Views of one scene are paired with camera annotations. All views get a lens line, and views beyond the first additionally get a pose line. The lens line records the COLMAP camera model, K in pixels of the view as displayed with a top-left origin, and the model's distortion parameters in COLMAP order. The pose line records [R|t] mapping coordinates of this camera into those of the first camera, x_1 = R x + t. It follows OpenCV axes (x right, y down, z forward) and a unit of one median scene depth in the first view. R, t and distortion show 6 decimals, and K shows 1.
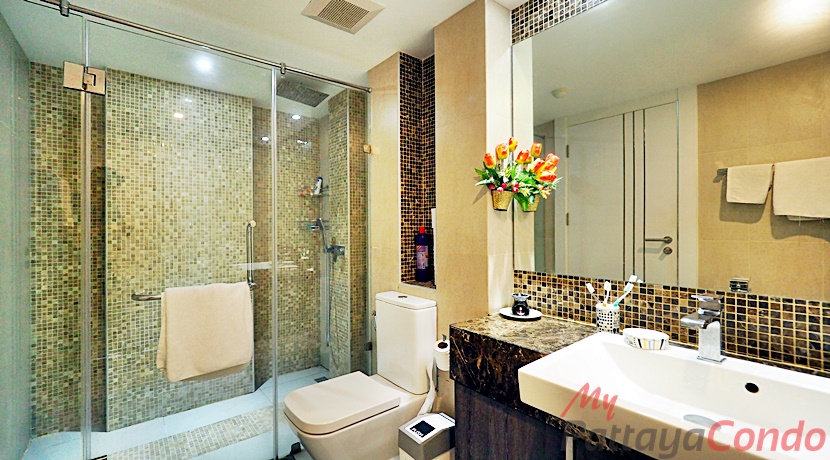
lens RADIAL K [[345.3, 0, 401.3], [0, 345.3, 228.1], [0, 0, 1]] dist [-0.002390, -0.000348]
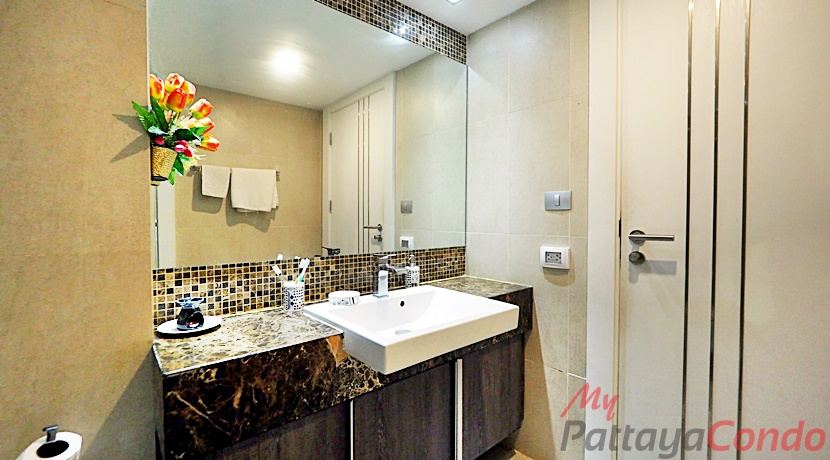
lens RADIAL K [[345.3, 0, 401.3], [0, 345.3, 228.1], [0, 0, 1]] dist [-0.002390, -0.000348]
pose [[-0.023766, -0.016064, 0.999588, -0.404941], [0.002532, 0.999867, 0.016128, 0.034165], [-0.999714, 0.002914, -0.023722, 0.604229]]
